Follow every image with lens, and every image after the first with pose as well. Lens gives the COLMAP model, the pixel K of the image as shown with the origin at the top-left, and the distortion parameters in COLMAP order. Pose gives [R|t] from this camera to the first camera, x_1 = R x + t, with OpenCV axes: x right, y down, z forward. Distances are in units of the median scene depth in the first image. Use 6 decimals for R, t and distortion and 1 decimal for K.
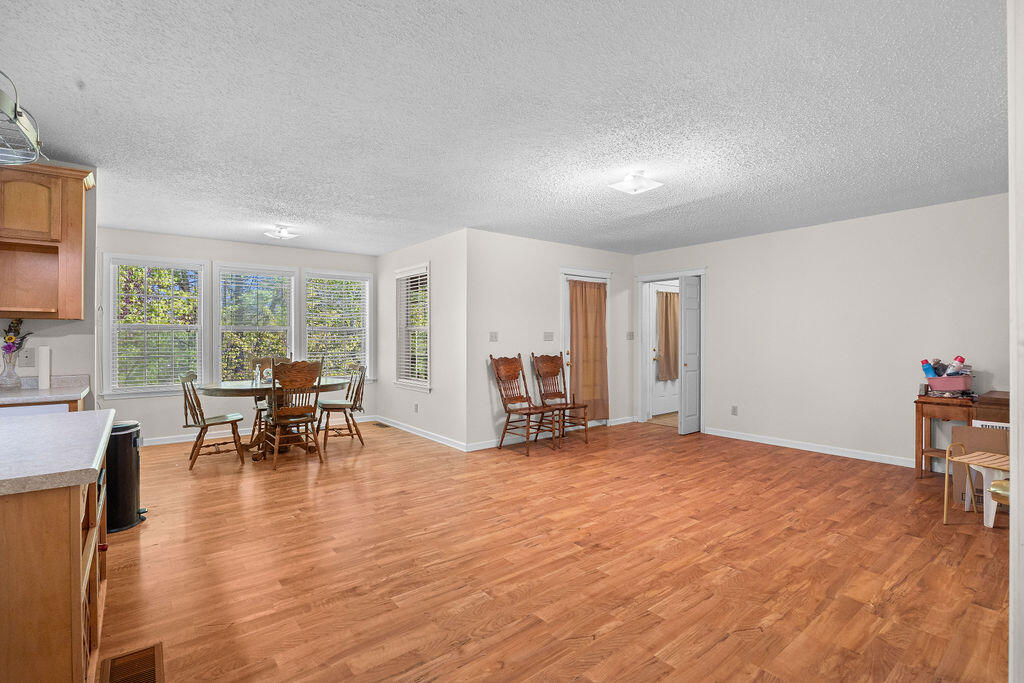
lens RADIAL K [[478.6, 0, 512.0], [0, 478.6, 341.5], [0, 0, 1]] dist [-0.013723, 0.001160]
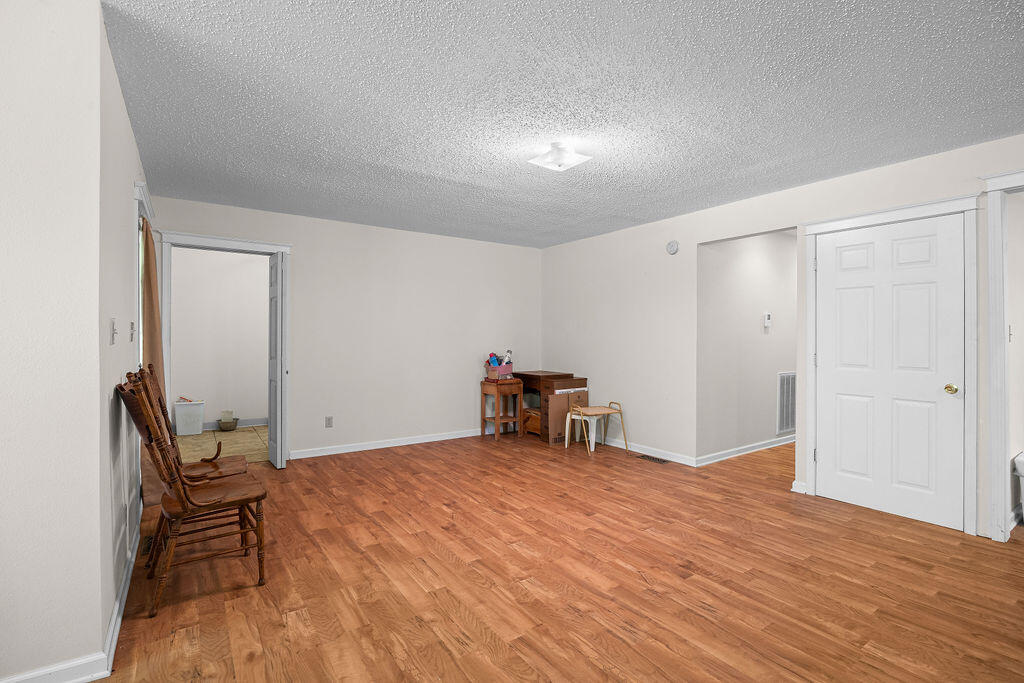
lens RADIAL K [[478.6, 0, 512.0], [0, 478.6, 341.5], [0, 0, 1]] dist [-0.013723, 0.001160]
pose [[0.061533, -0.006579, 0.998083, -0.651469], [0.005936, 0.999963, 0.006226, -0.005070], [-0.998087, 0.005542, 0.061570, 1.118350]]
